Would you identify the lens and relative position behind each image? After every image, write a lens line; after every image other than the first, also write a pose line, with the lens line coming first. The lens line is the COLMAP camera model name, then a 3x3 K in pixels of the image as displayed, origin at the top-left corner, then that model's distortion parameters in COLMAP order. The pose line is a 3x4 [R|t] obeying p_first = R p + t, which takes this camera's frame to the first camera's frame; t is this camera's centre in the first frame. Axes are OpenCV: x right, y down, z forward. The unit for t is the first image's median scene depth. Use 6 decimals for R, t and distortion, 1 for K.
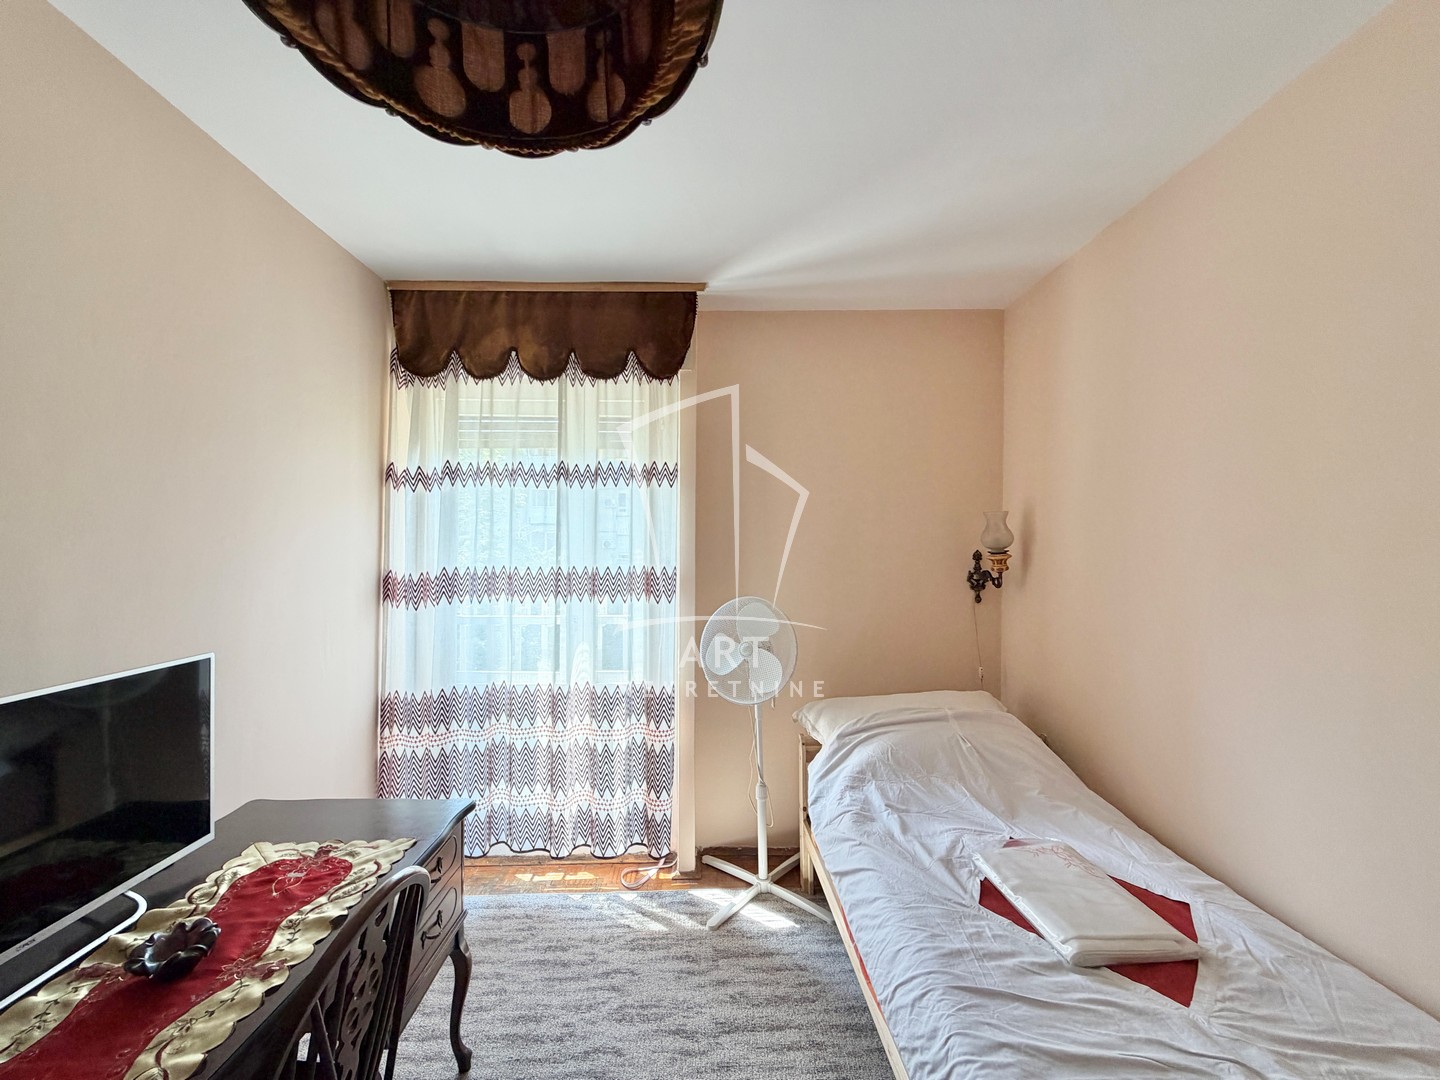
lens RADIAL K [[570.4, 0, 720.0], [0, 570.4, 540.0], [0, 0, 1]] dist [0.003151, -0.000137]
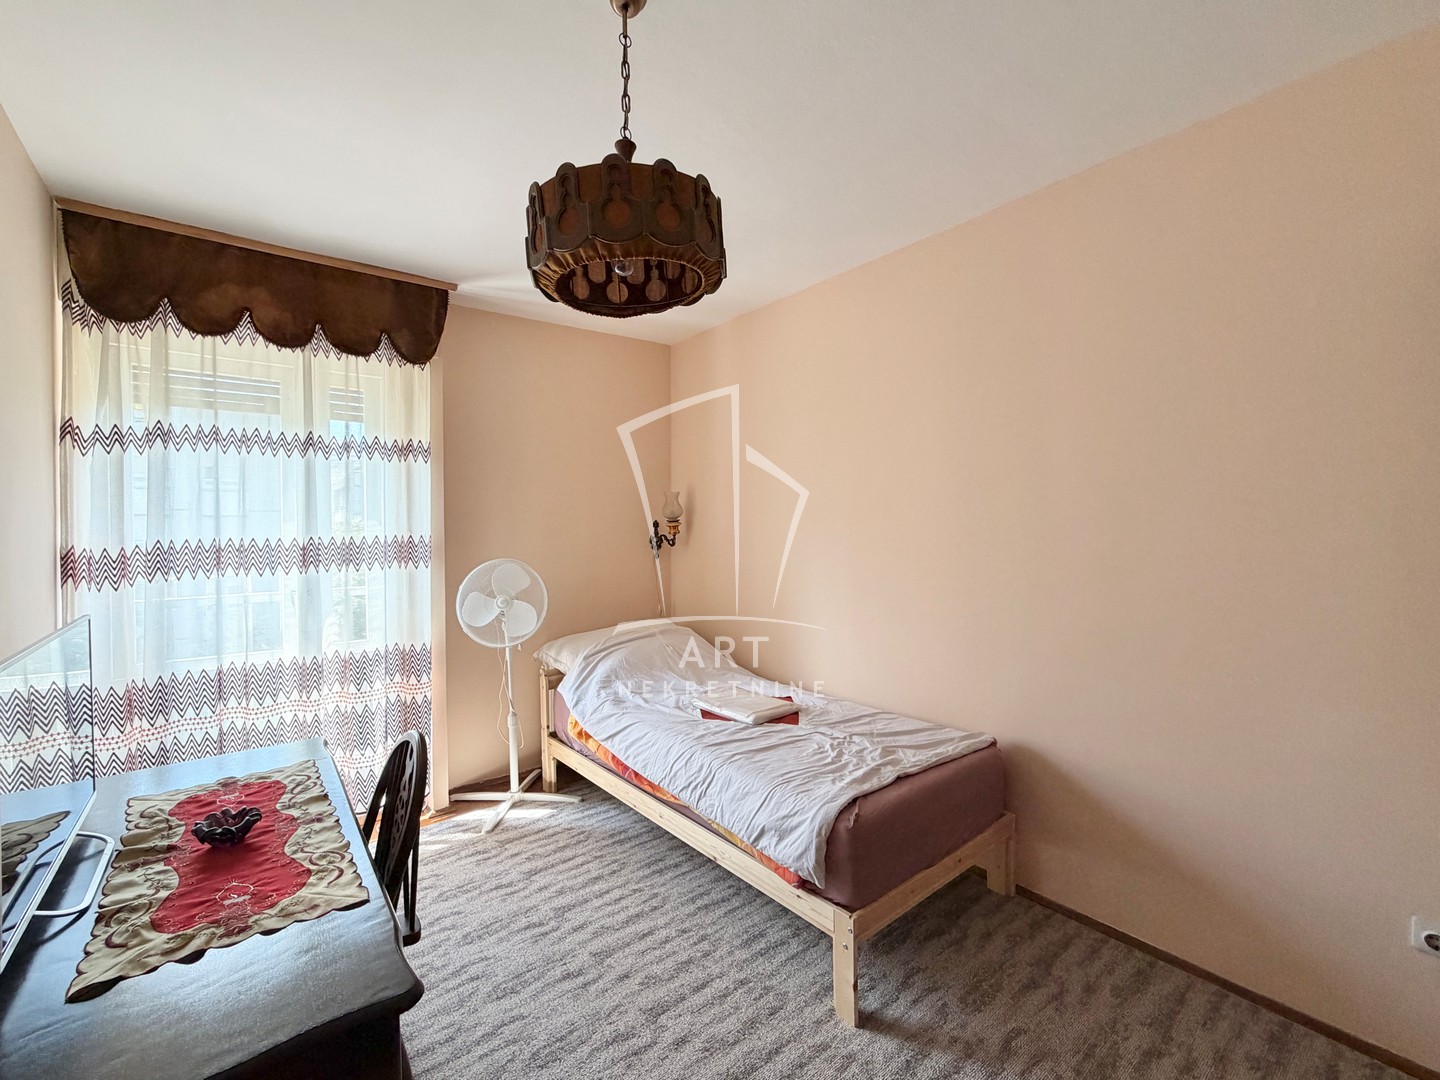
lens RADIAL K [[584.5, 0, 725.1], [0, 584.5, 526.9], [0, 0, 1]] dist [0.001024, -0.000012]
pose [[0.794064, -0.013821, 0.607677, -0.331080], [0.007873, 0.999891, 0.012453, 0.022021], [-0.607783, -0.005104, 0.794087, -0.261436]]
